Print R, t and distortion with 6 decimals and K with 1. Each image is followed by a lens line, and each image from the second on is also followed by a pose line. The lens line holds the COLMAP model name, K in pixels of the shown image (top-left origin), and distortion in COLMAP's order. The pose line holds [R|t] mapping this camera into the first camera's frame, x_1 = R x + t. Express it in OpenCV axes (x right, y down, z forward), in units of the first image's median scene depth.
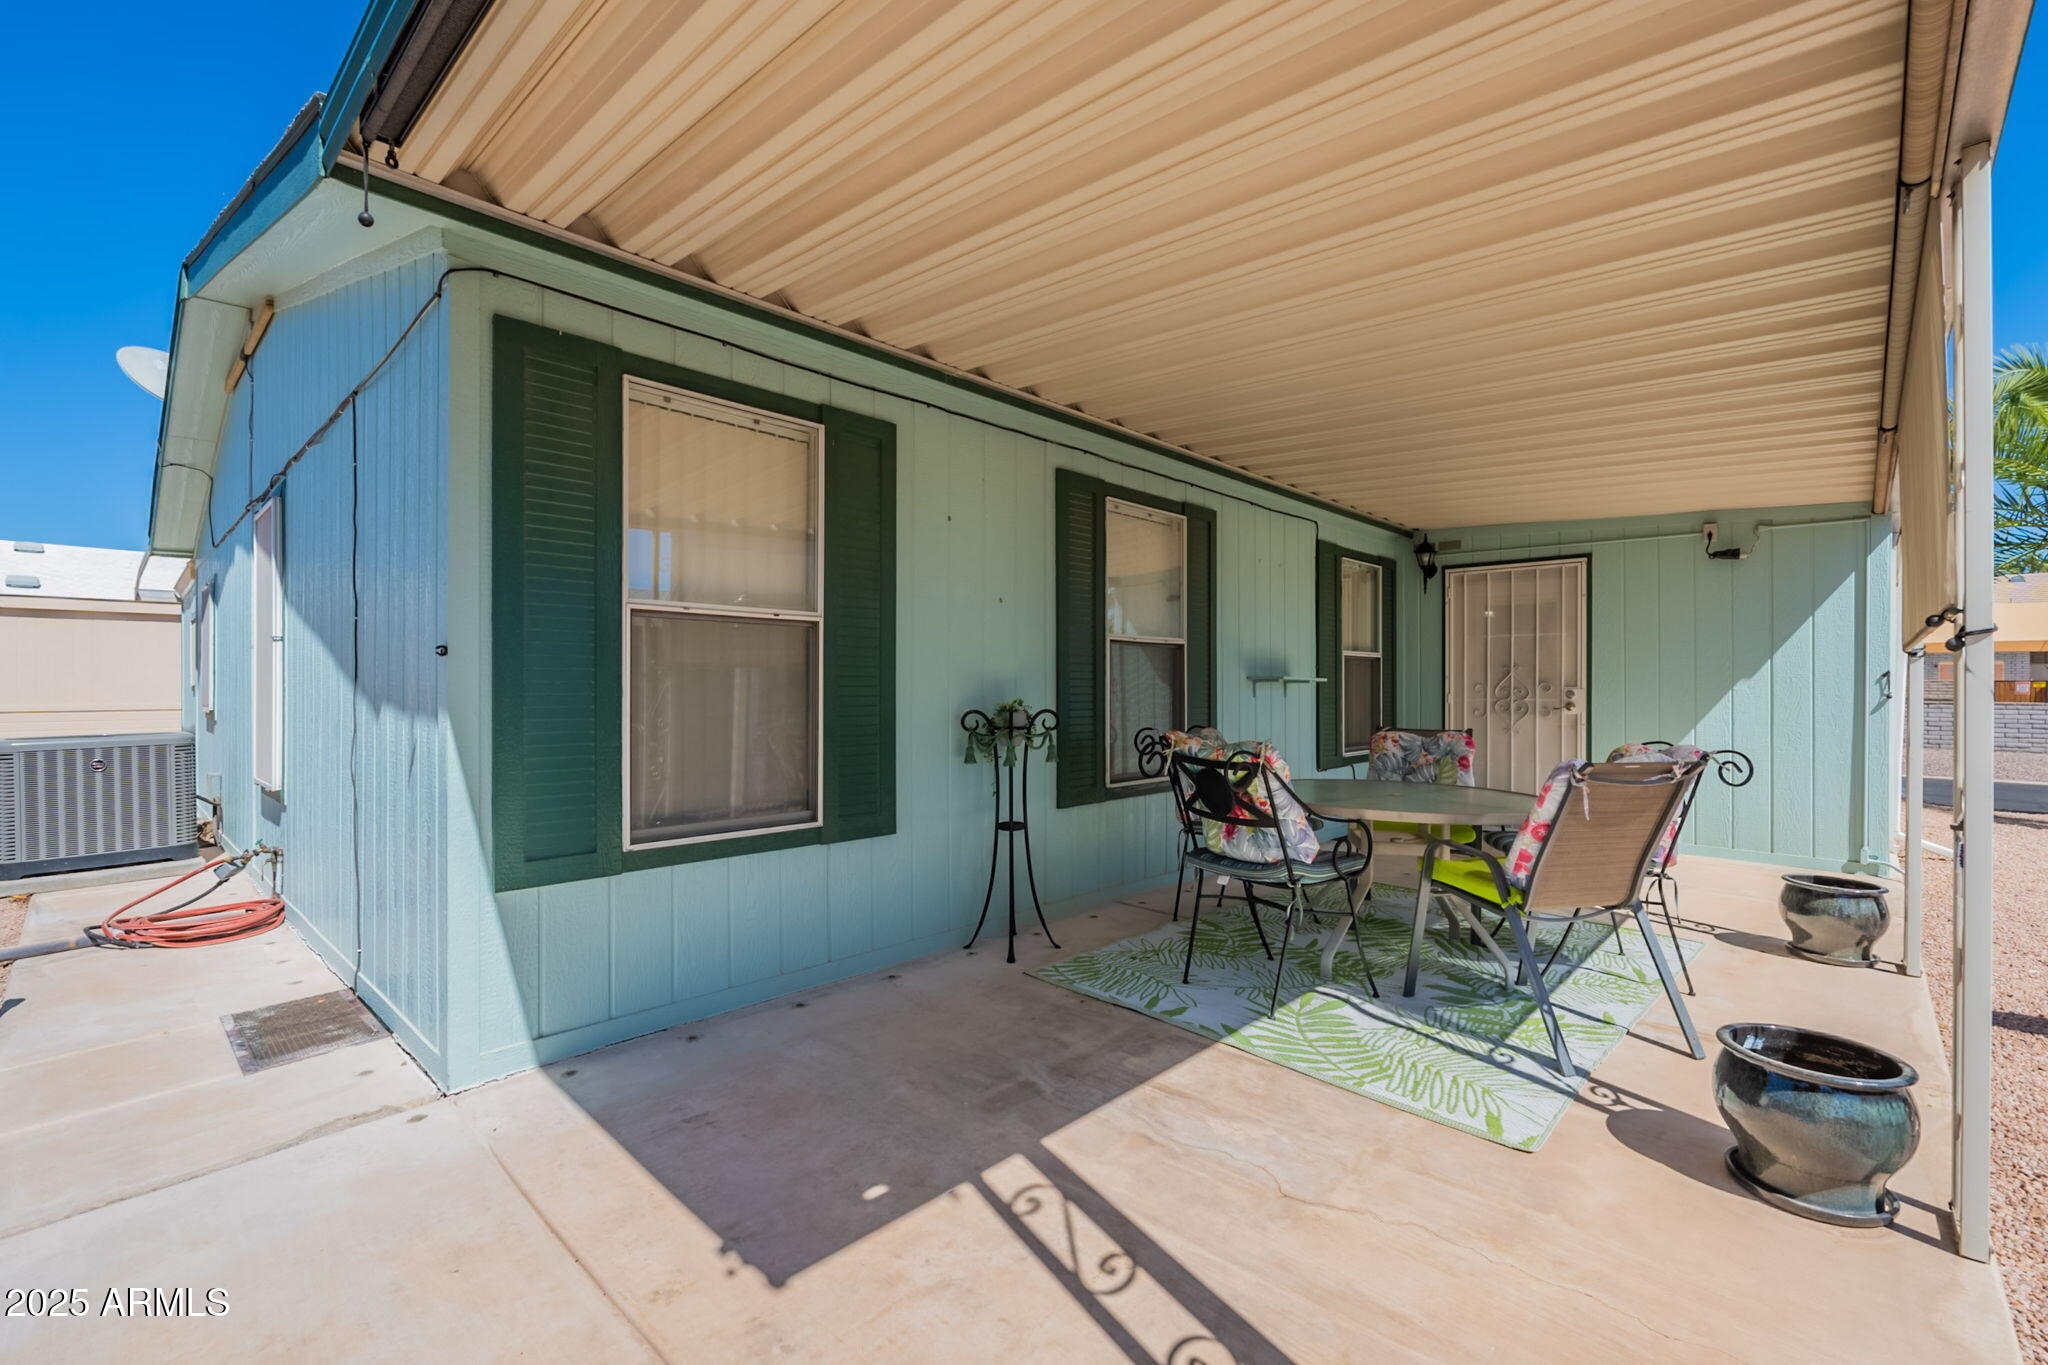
lens RADIAL K [[893.0, 0, 1027.1], [0, 893.0, 687.1], [0, 0, 1]] dist [-0.003839, -0.000458]
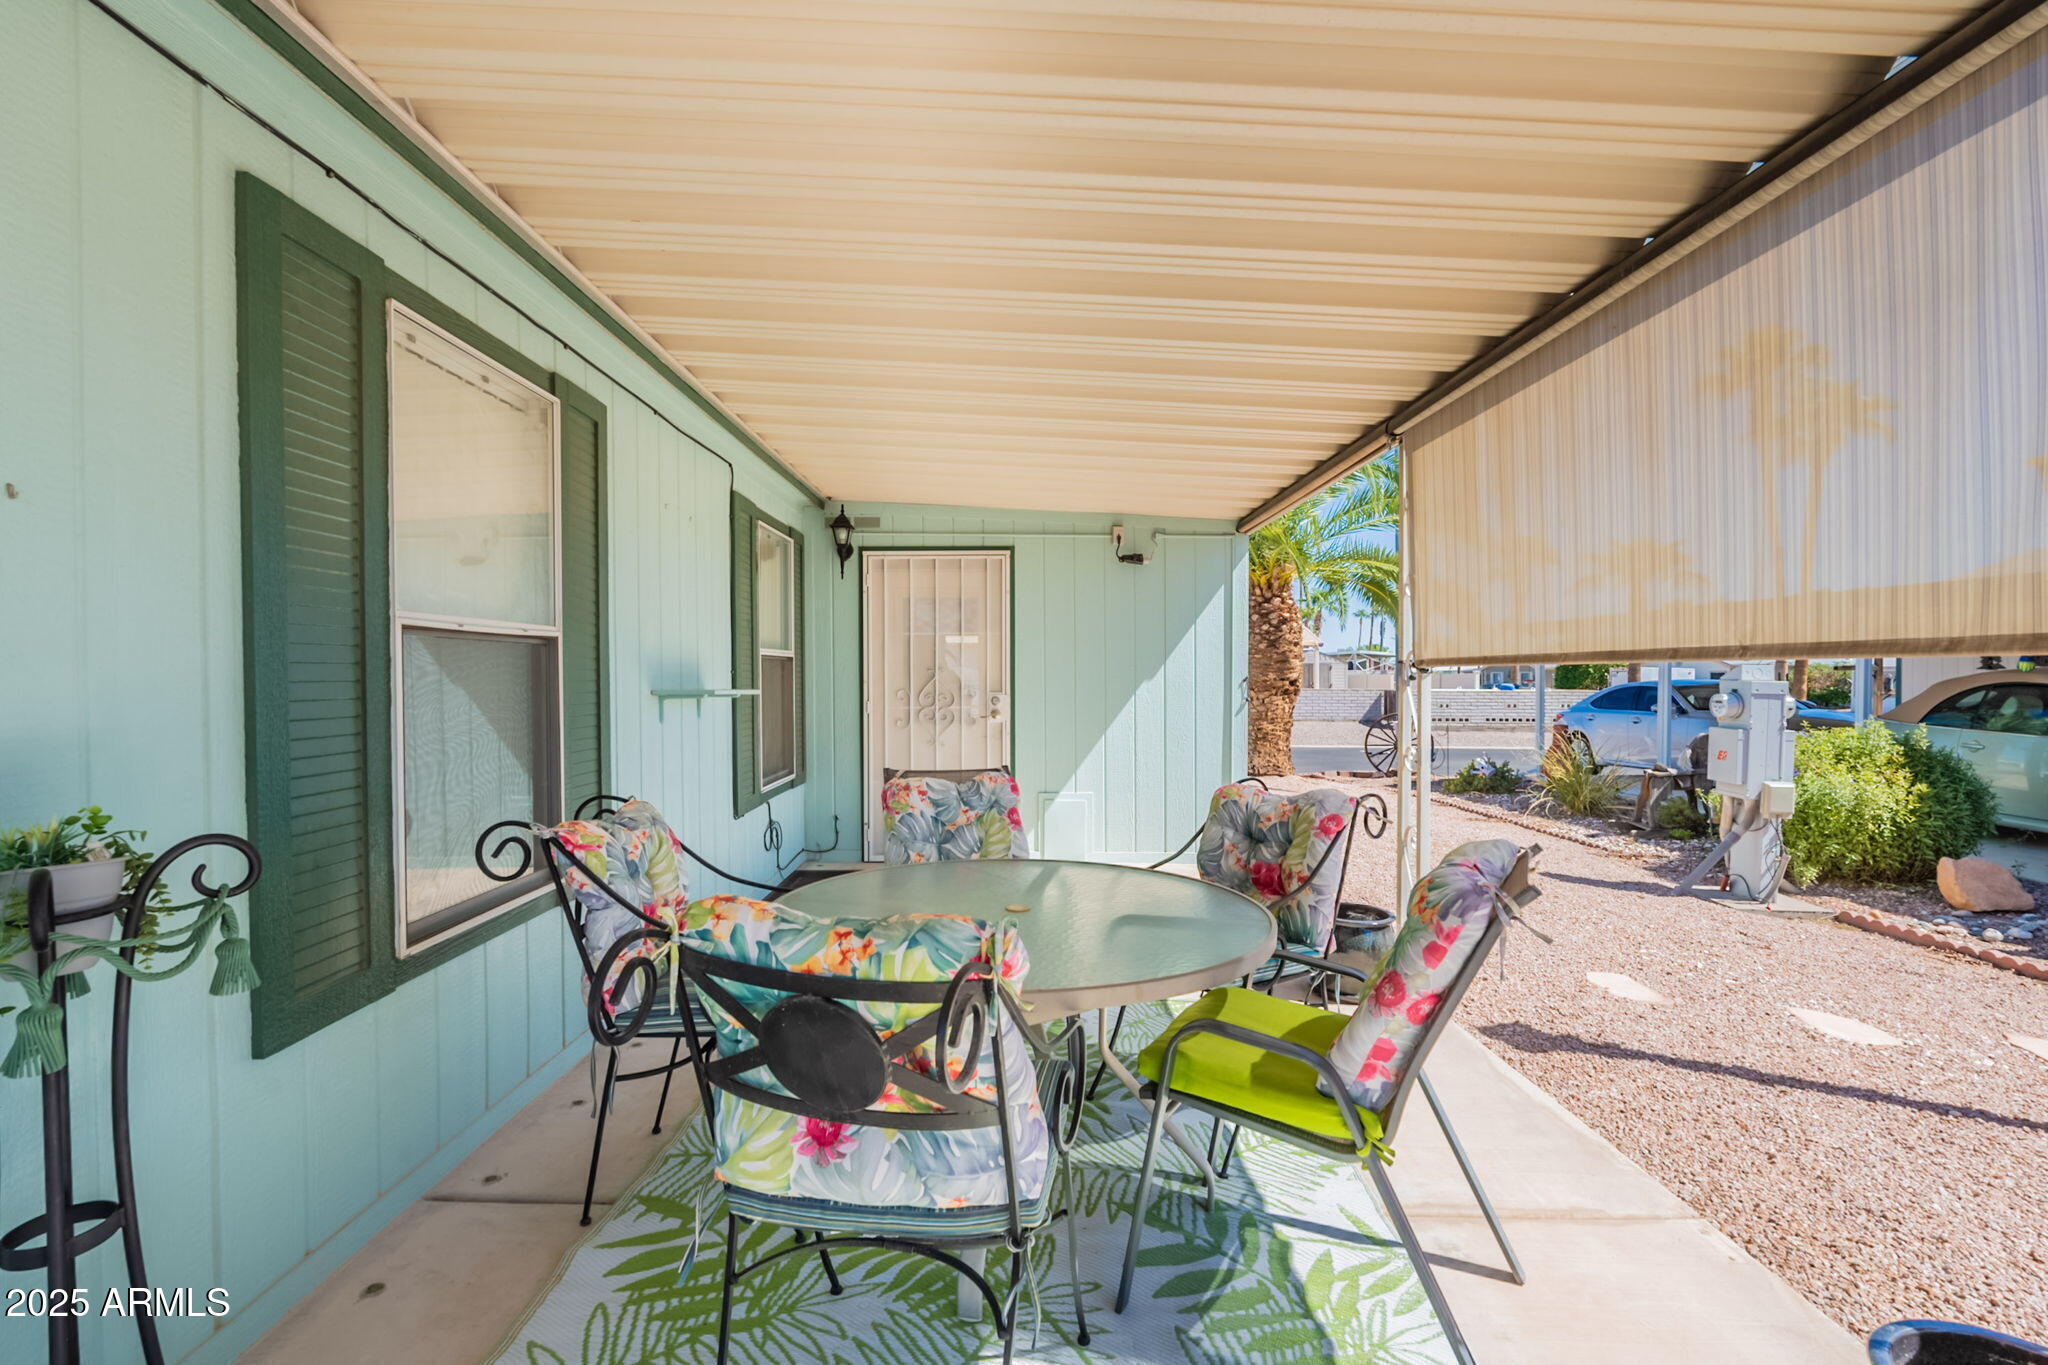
lens RADIAL K [[893.0, 0, 1027.1], [0, 893.0, 687.1], [0, 0, 1]] dist [-0.003839, -0.000458]
pose [[0.725937, -0.013853, 0.687622, 0.012863], [0.004929, 0.999876, 0.014940, -0.026516], [-0.687744, -0.007456, 0.725915, 0.446528]]
